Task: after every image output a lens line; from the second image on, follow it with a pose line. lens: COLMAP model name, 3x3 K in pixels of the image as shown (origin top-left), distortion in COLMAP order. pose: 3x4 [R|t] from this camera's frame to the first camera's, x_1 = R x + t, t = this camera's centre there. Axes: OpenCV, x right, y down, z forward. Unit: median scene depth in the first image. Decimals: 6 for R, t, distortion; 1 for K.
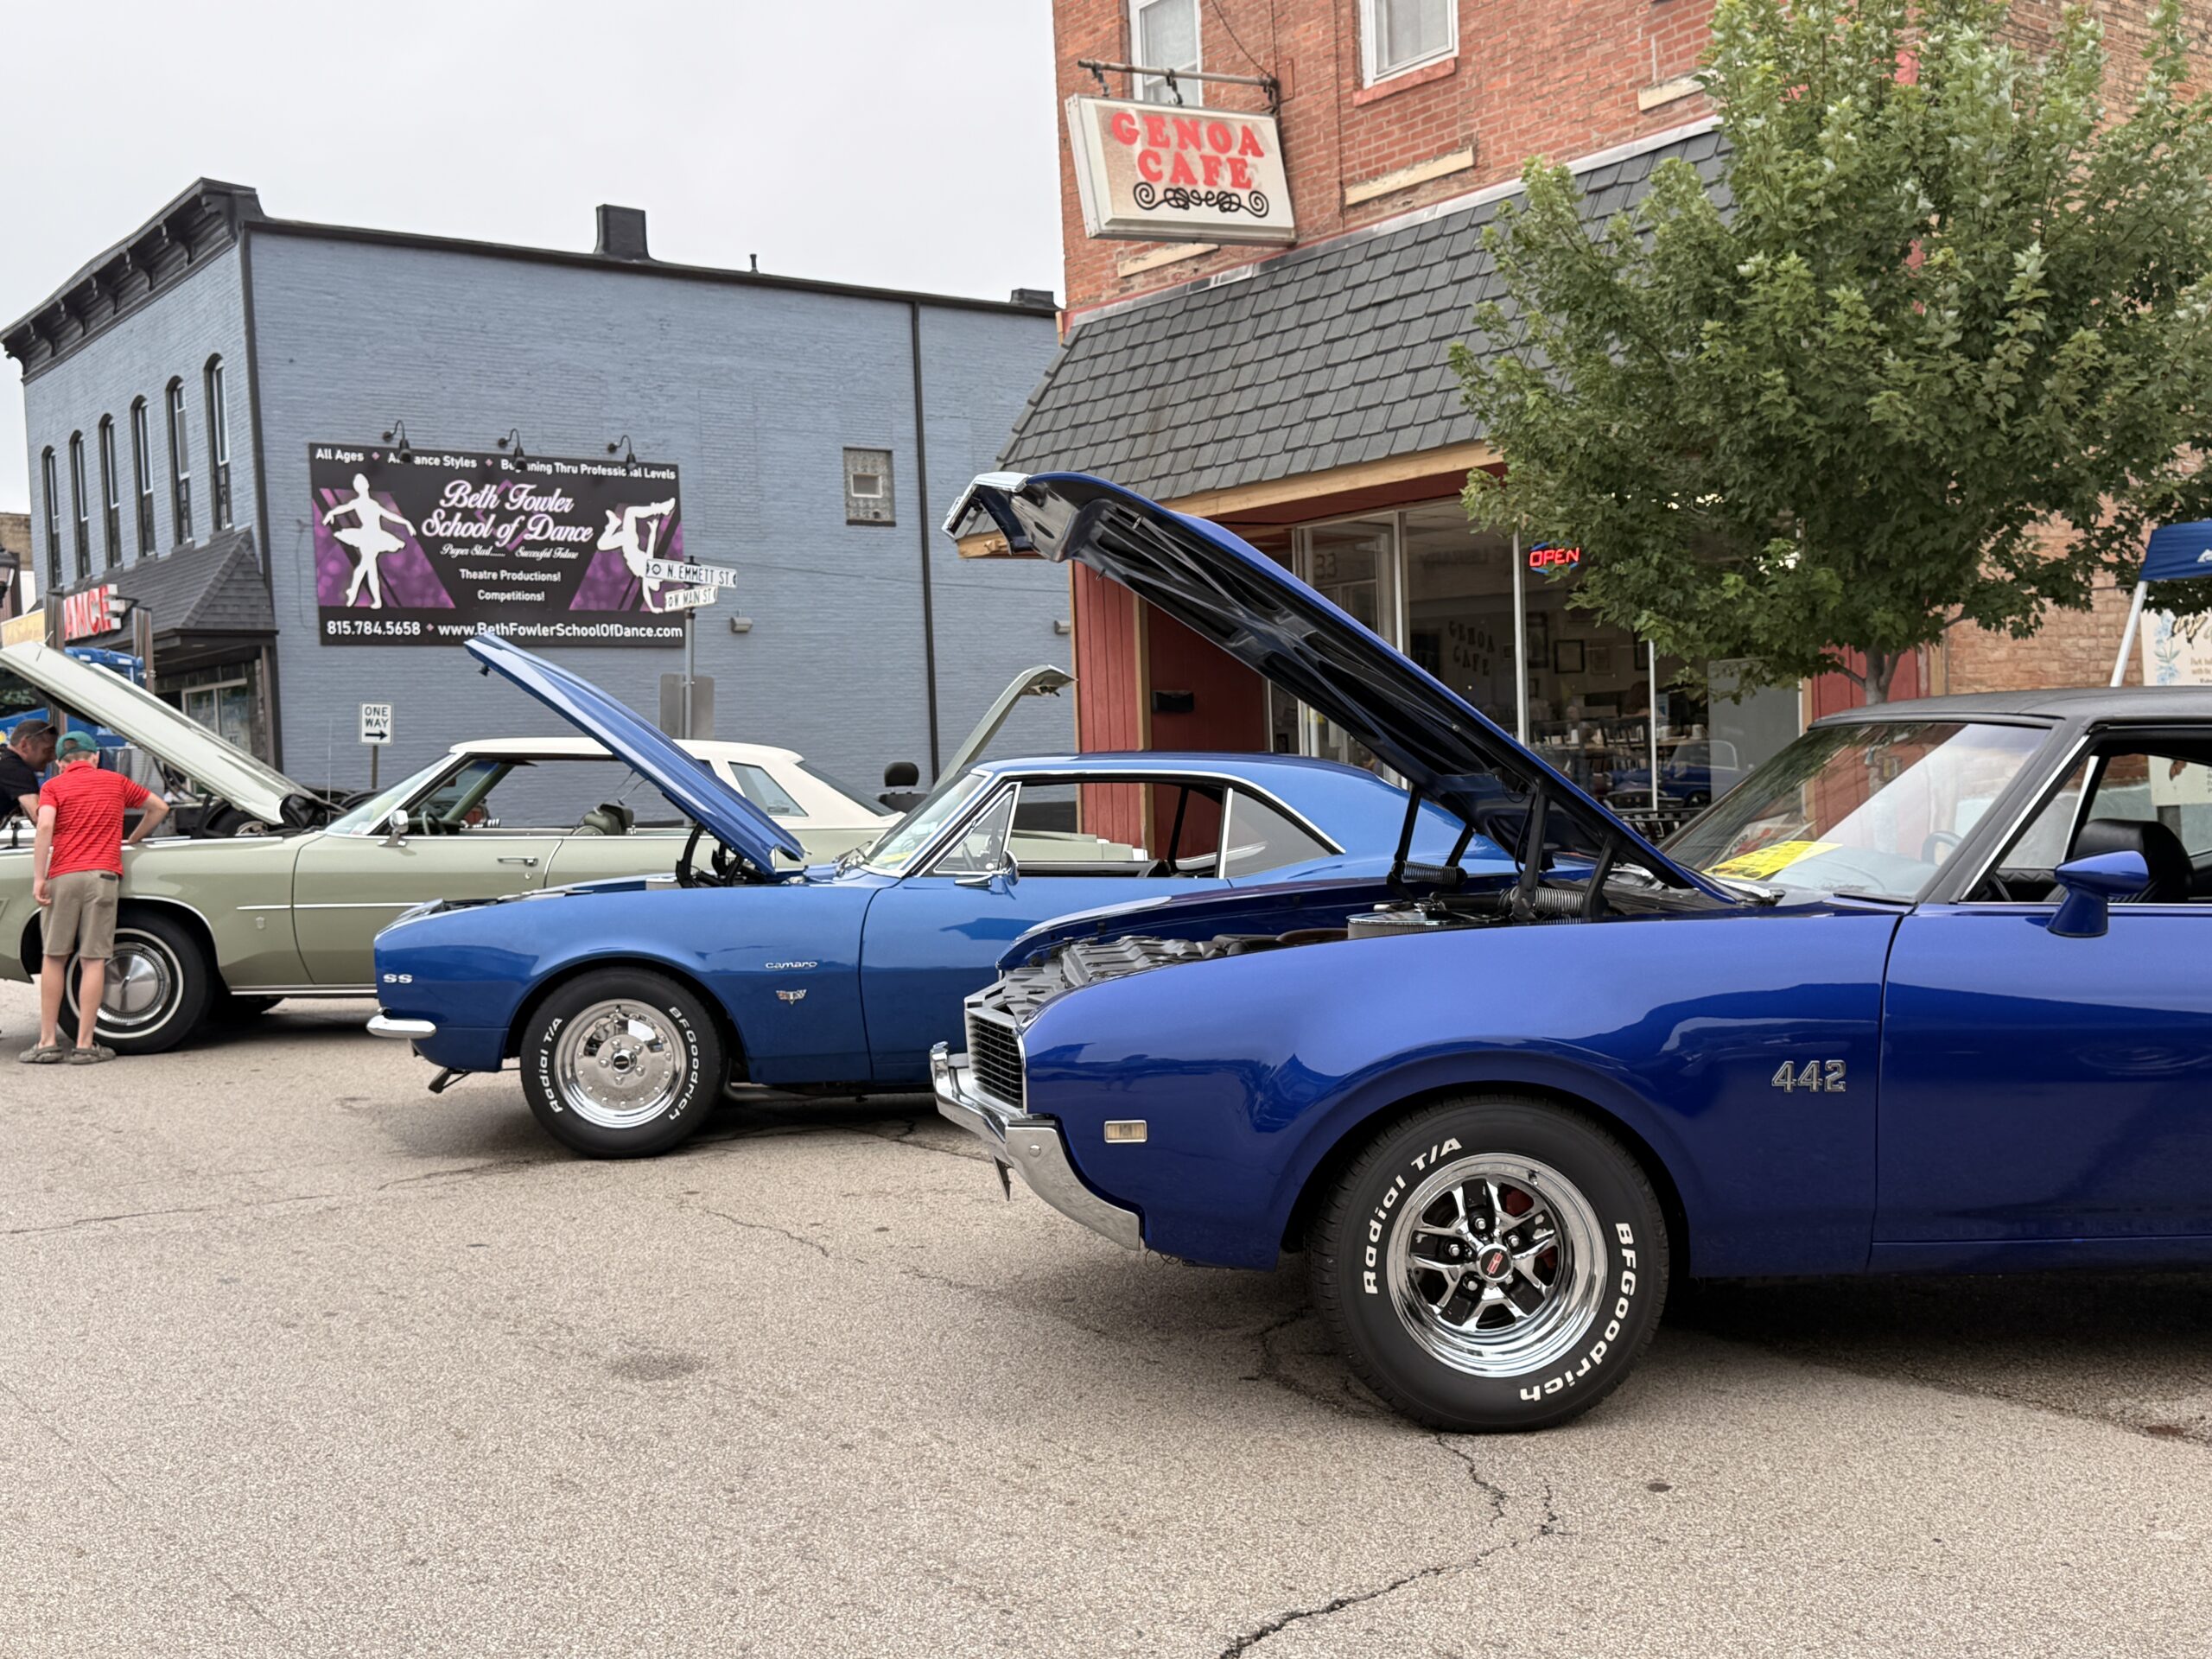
lens RADIAL K [[2314.1, 0, 1067.3], [0, 2314.1, 850.4], [0, 0, 1]] dist [0.066304, 0.000000]
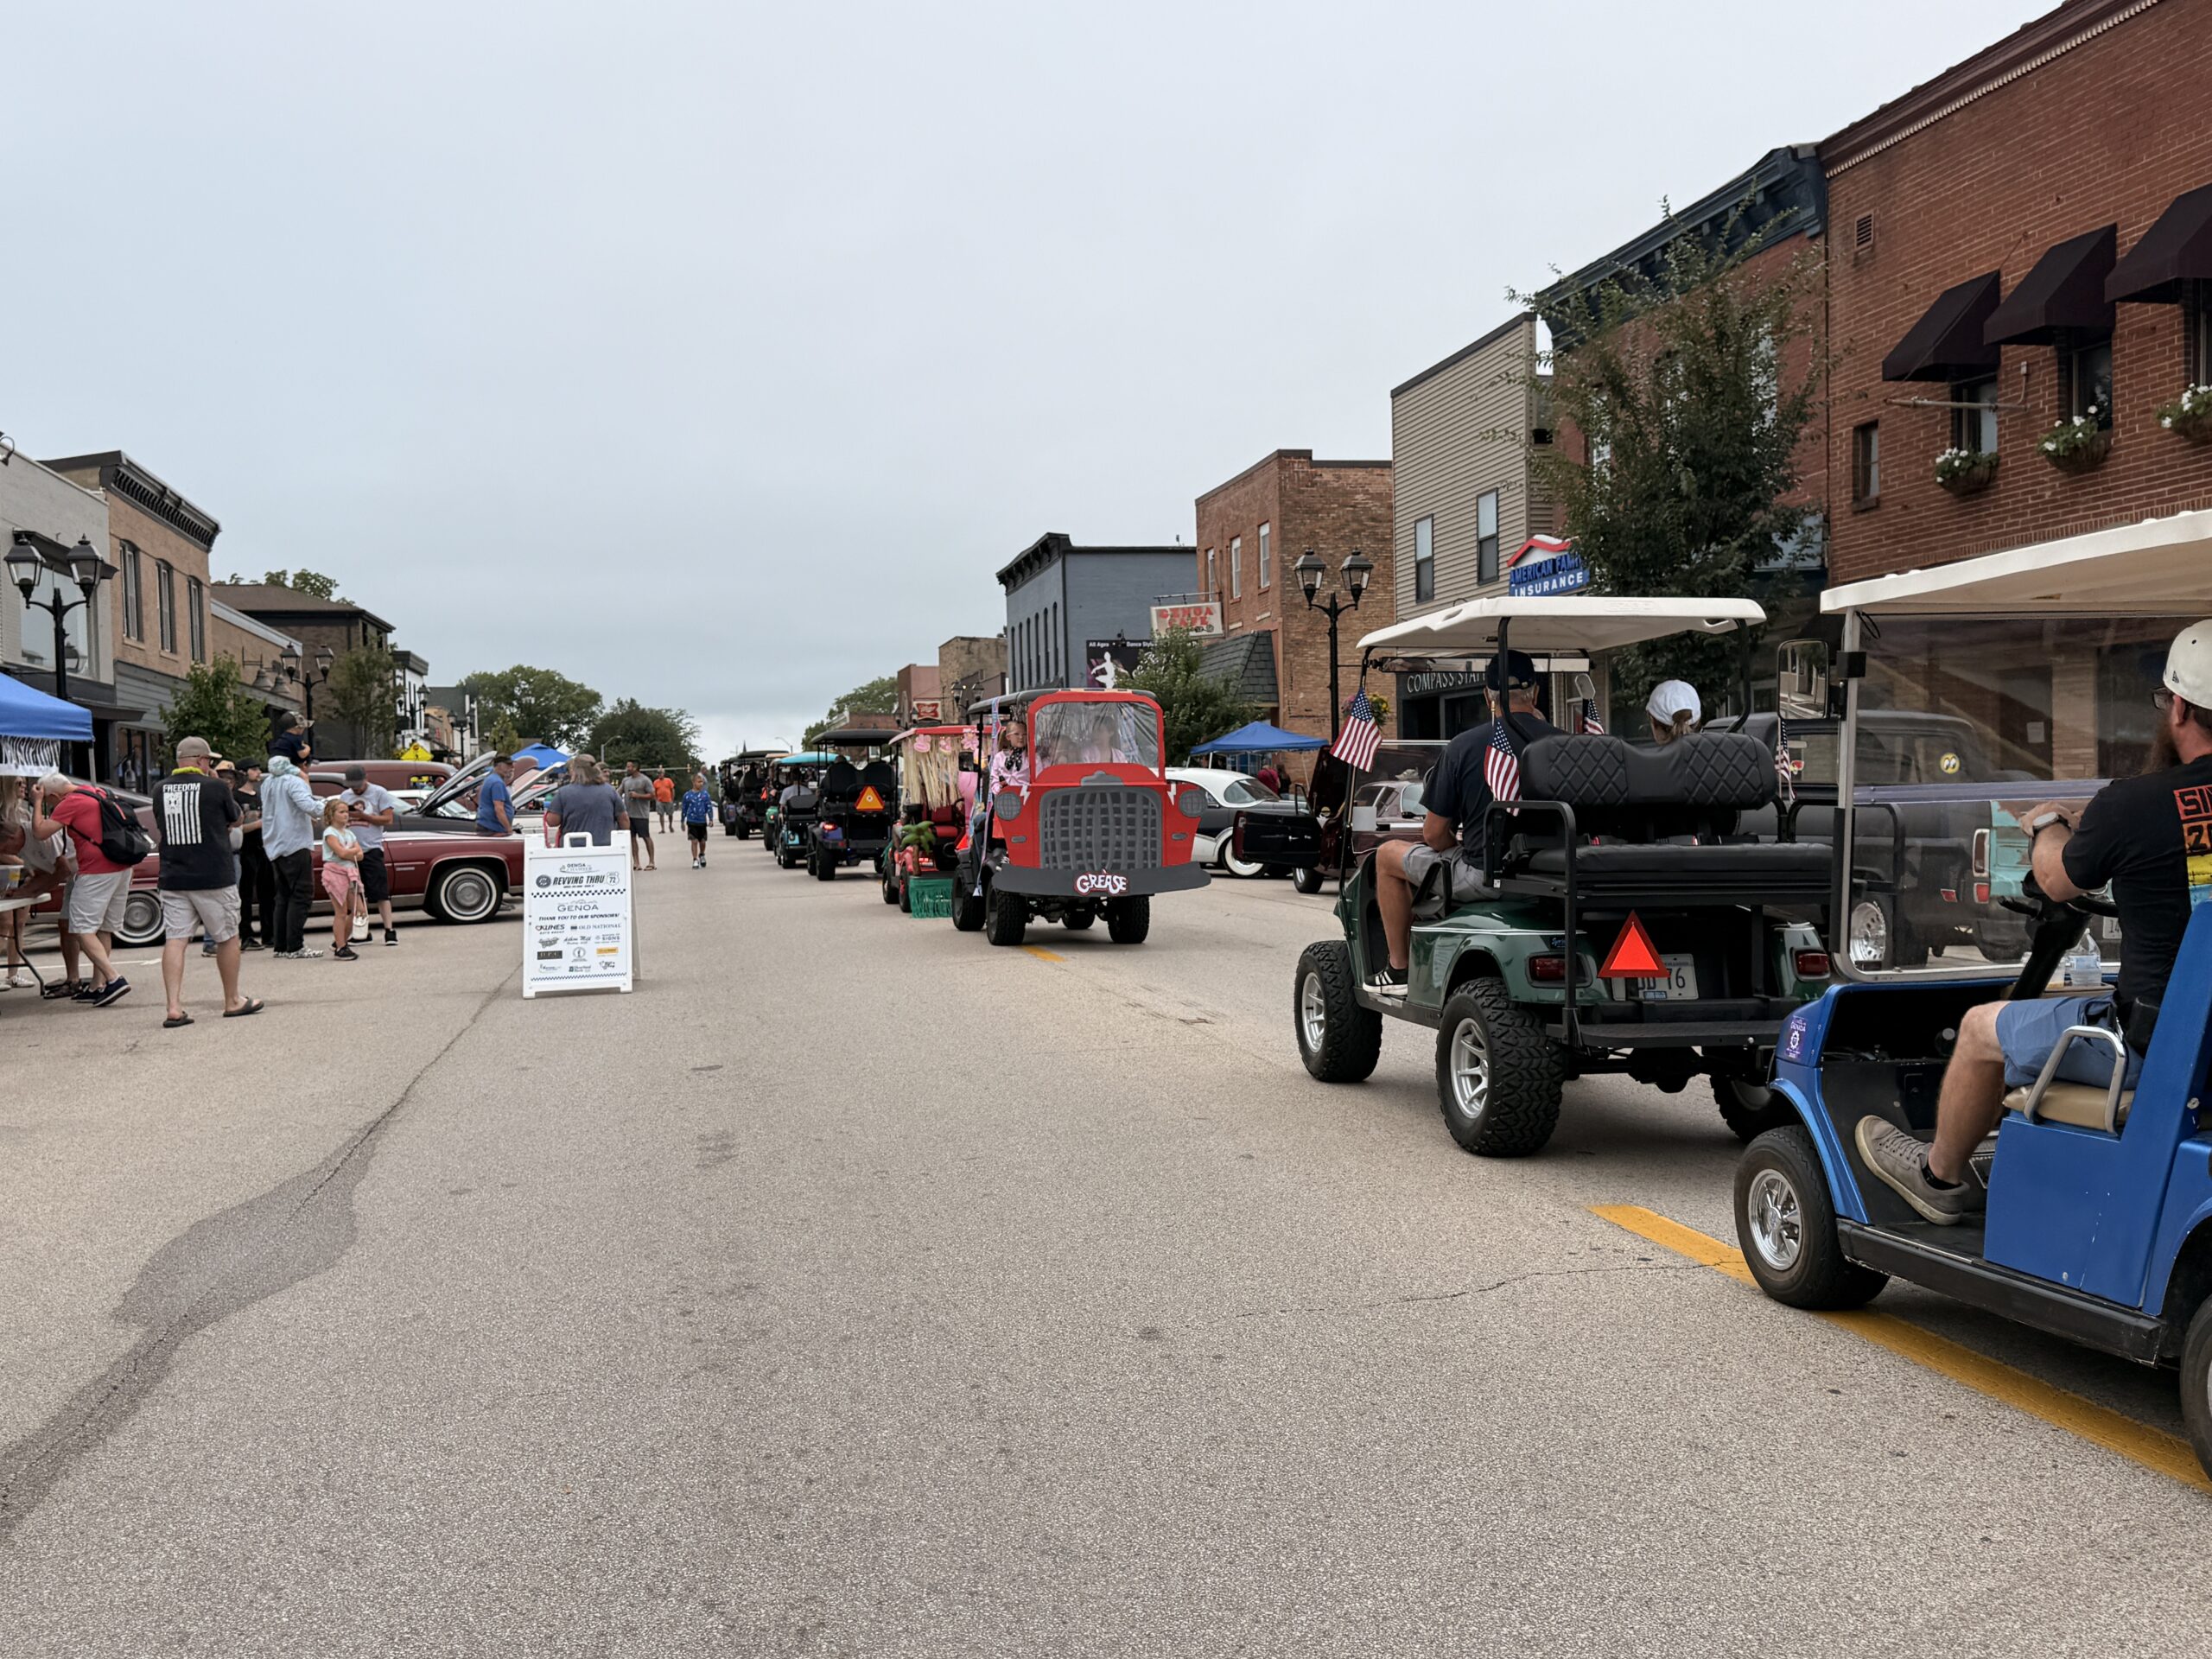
lens RADIAL K [[2069.1, 0, 1117.3], [0, 2069.1, 822.4], [0, 0, 1]] dist [0.092789, 0.000000]
pose [[0.907189, 0.024633, -0.420001, 1.422449], [-0.028937, 0.999574, -0.003879, 0.042340], [0.419727, 0.015673, 0.907515, -2.139521]]
